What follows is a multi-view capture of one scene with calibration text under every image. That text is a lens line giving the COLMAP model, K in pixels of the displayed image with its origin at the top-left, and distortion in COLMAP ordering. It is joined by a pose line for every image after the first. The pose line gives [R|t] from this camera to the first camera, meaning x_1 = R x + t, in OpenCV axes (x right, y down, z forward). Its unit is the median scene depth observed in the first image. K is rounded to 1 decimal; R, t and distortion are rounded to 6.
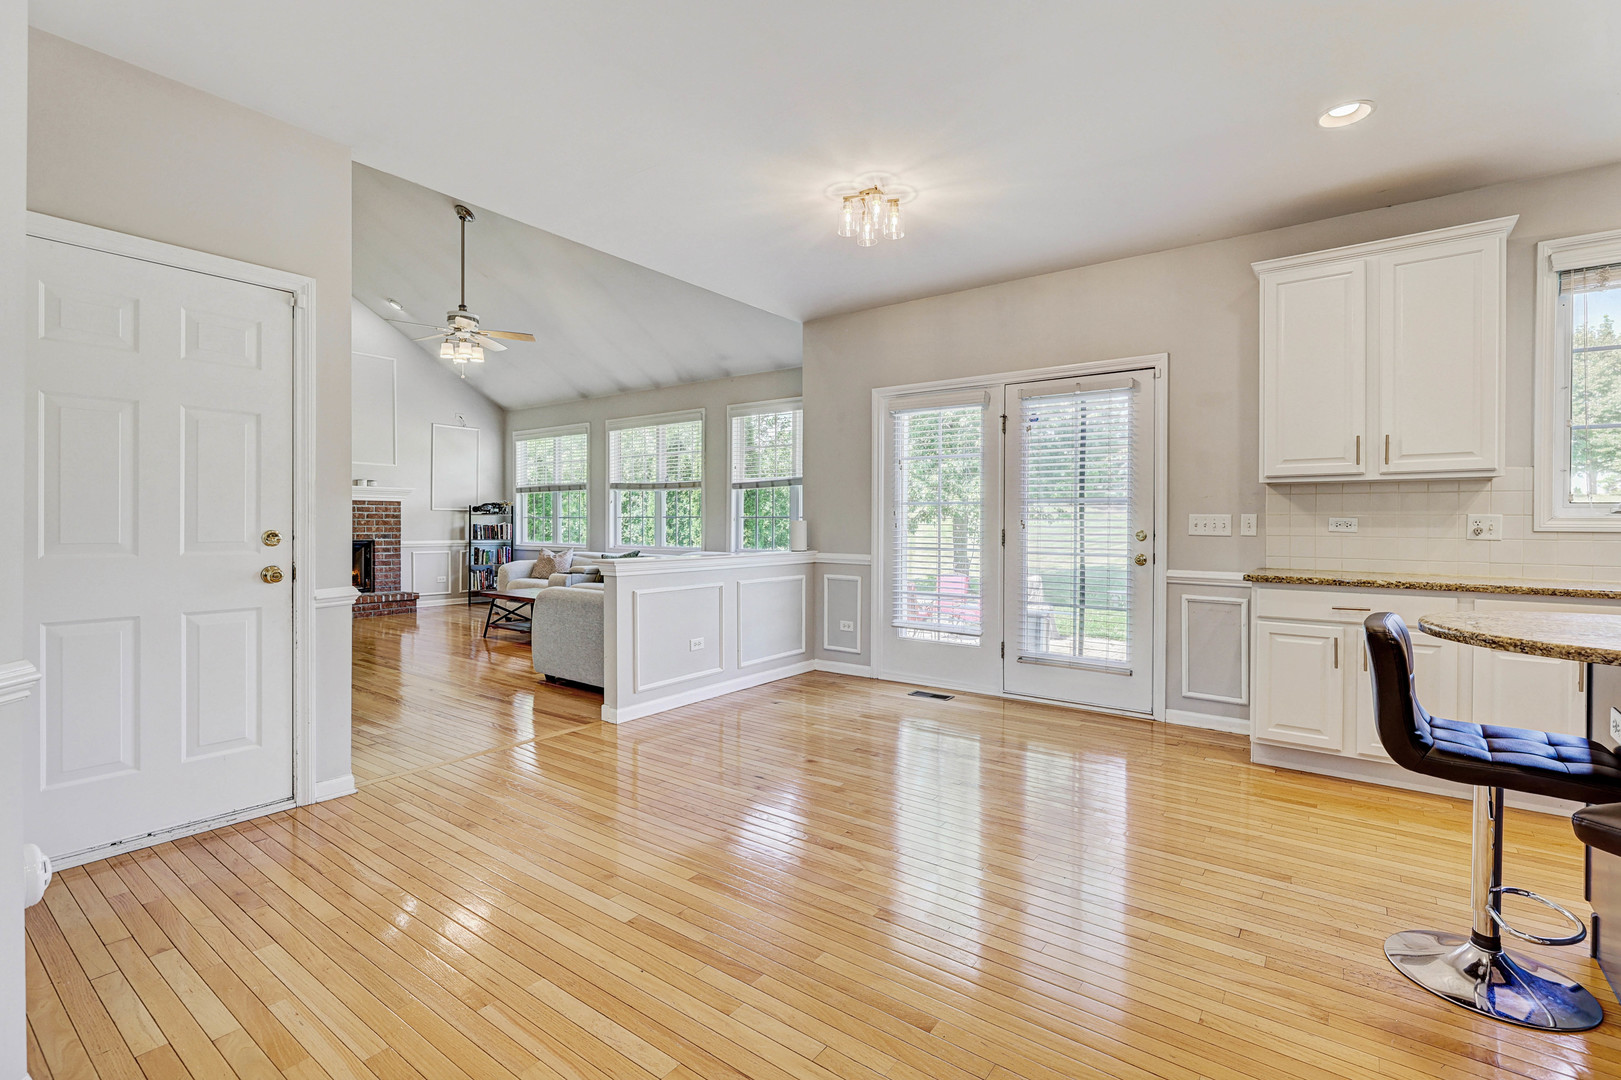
lens RADIAL K [[733.2, 0, 810.5], [0, 733.2, 540.0], [0, 0, 1]] dist [0.000701, 0.000033]
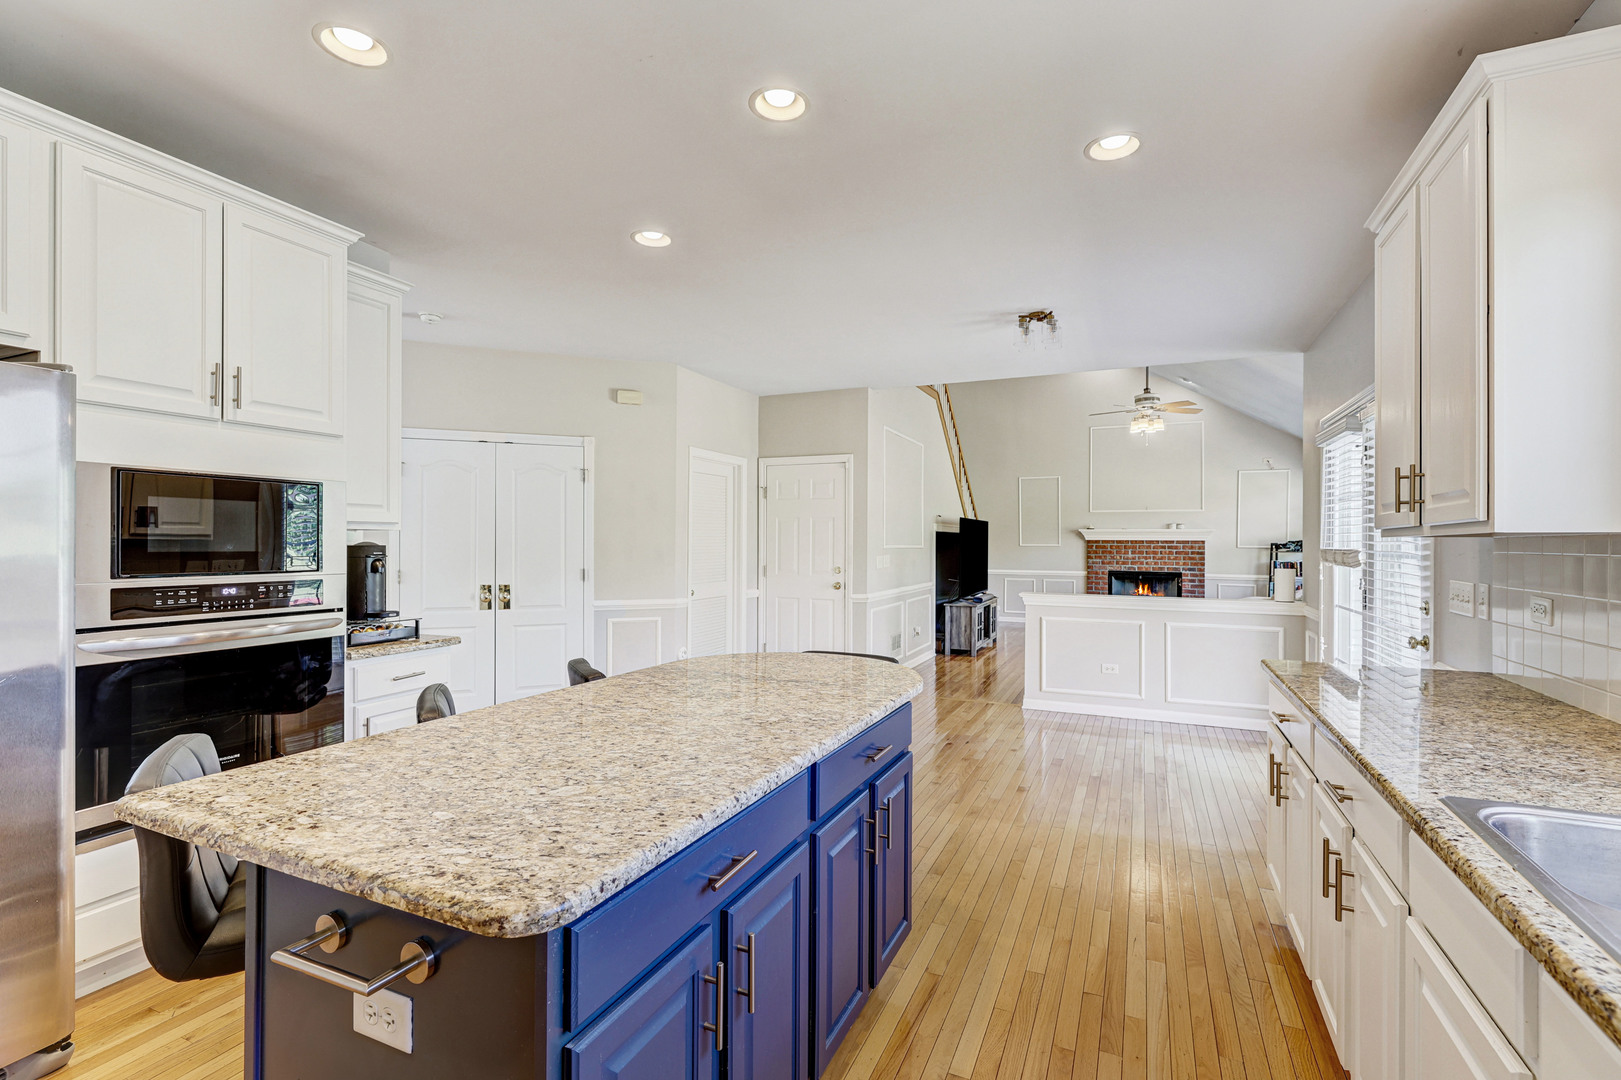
lens RADIAL K [[733.2, 0, 810.5], [0, 733.2, 540.0], [0, 0, 1]] dist [0.000701, 0.000033]
pose [[0.211941, -0.005002, -0.977270, 0.476146], [-0.029773, 0.999490, -0.011573, -0.021401], [0.976829, 0.031549, 0.211684, 0.132151]]
